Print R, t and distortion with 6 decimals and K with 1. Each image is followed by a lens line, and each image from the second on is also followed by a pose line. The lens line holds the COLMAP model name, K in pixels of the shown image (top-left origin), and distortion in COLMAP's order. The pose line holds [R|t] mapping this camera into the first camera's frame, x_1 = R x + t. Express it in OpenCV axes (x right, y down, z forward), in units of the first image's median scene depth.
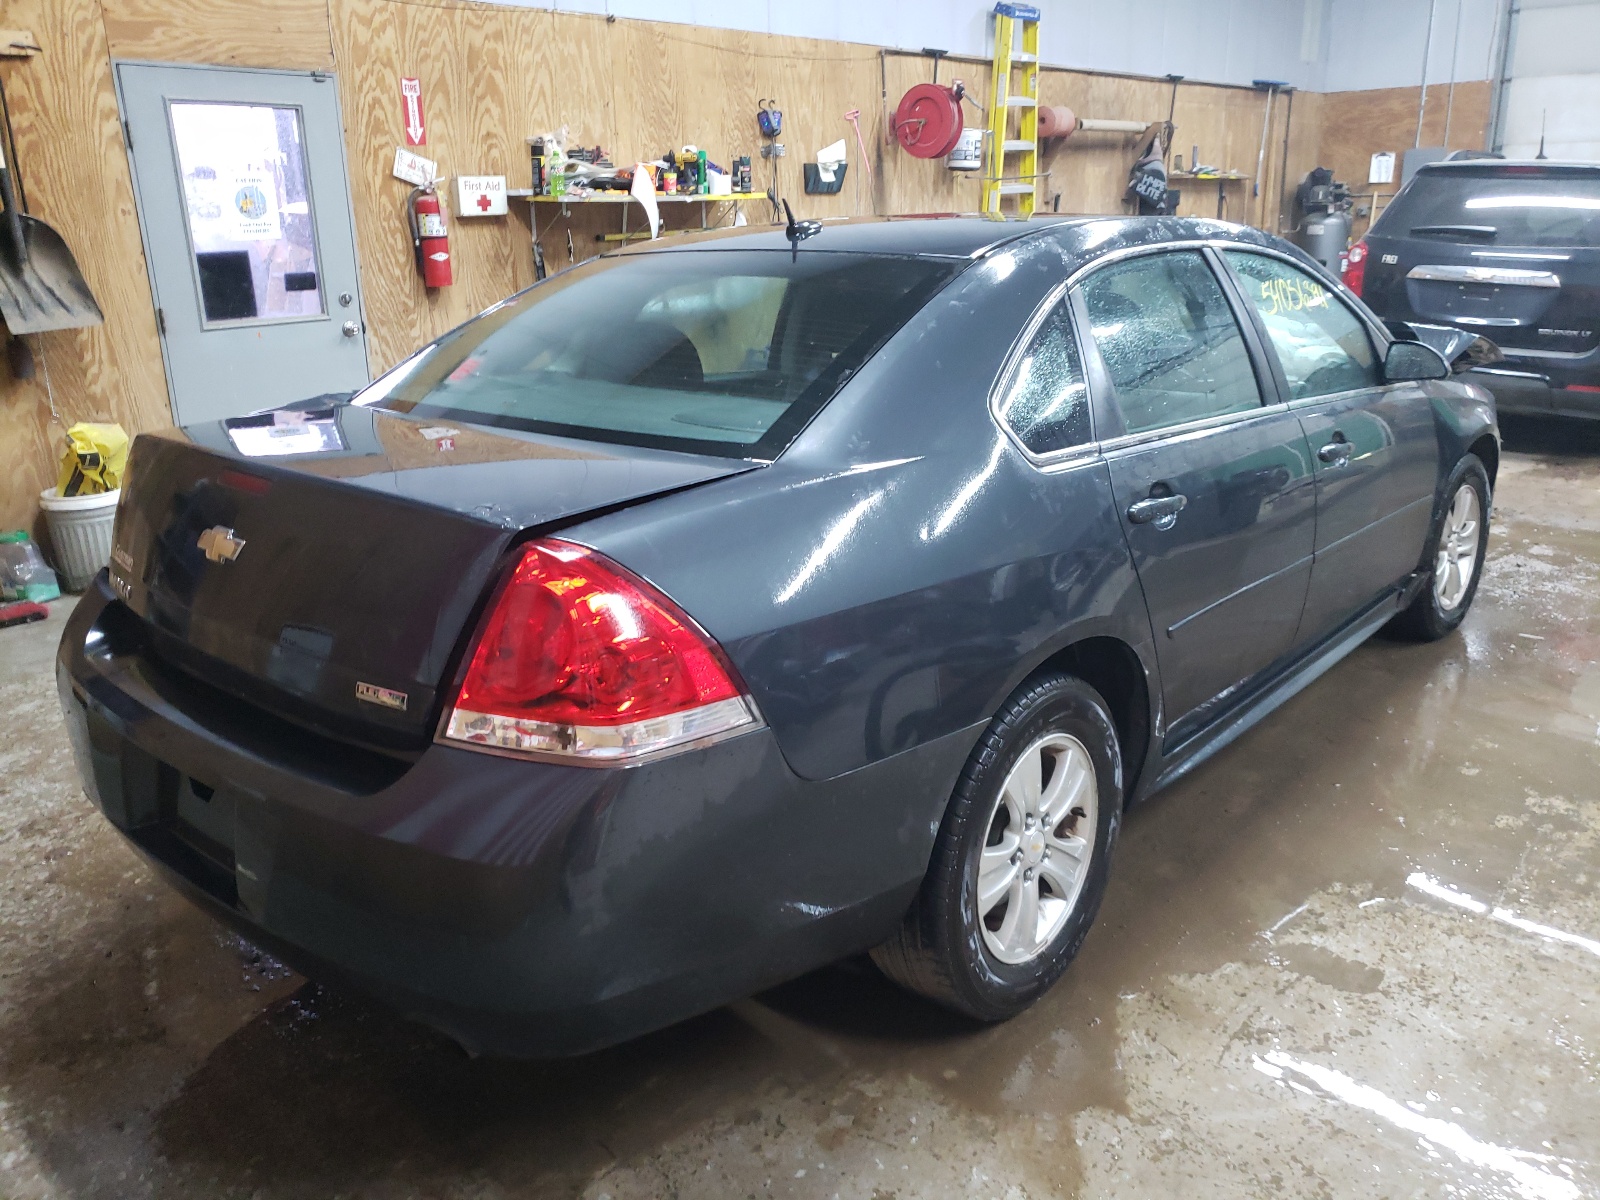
lens RADIAL K [[1297.3, 0, 800.0], [0, 1297.3, 600.0], [0, 0, 1]] dist [-0.002899, 0.074505]
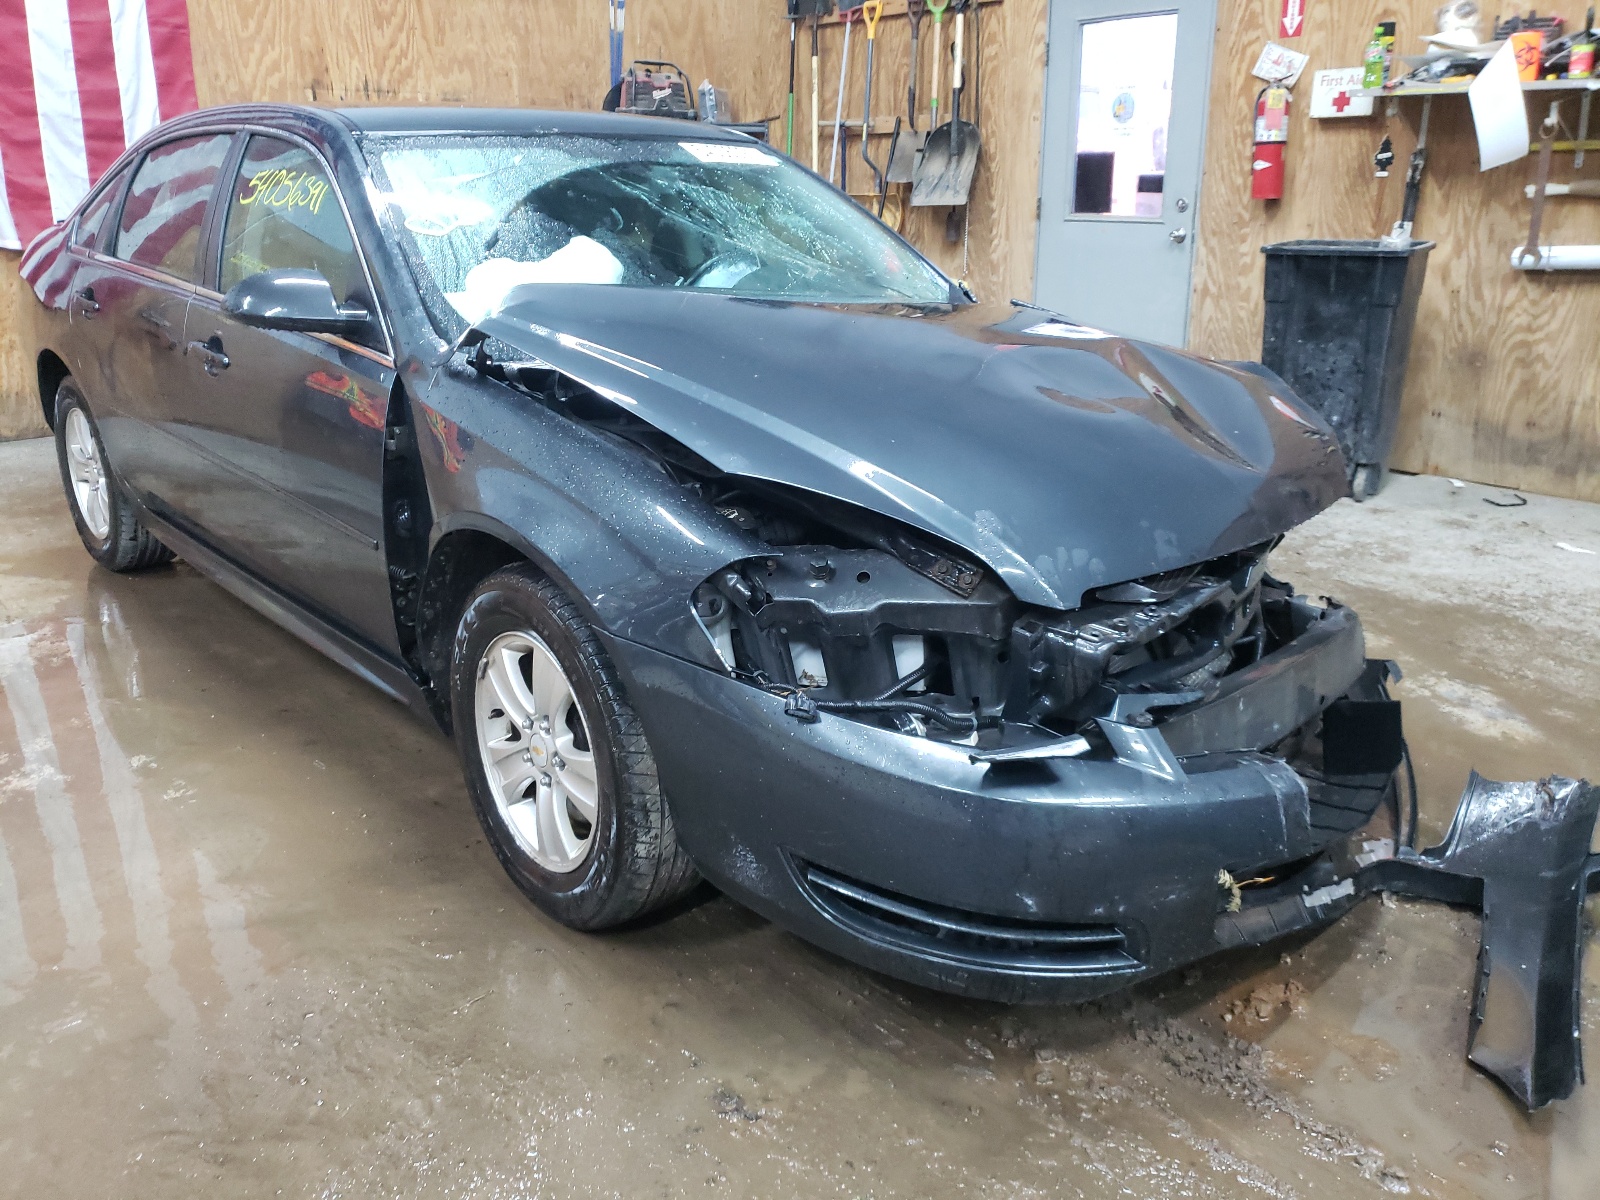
lens RADIAL K [[1297.3, 0, 800.0], [0, 1297.3, 600.0], [0, 0, 1]] dist [-0.002899, 0.074505]
pose [[-0.107254, 0.336783, -0.935454, 0.716863], [-0.292352, 0.888602, 0.353435, -0.226783], [0.950277, 0.311390, 0.003153, 0.804882]]
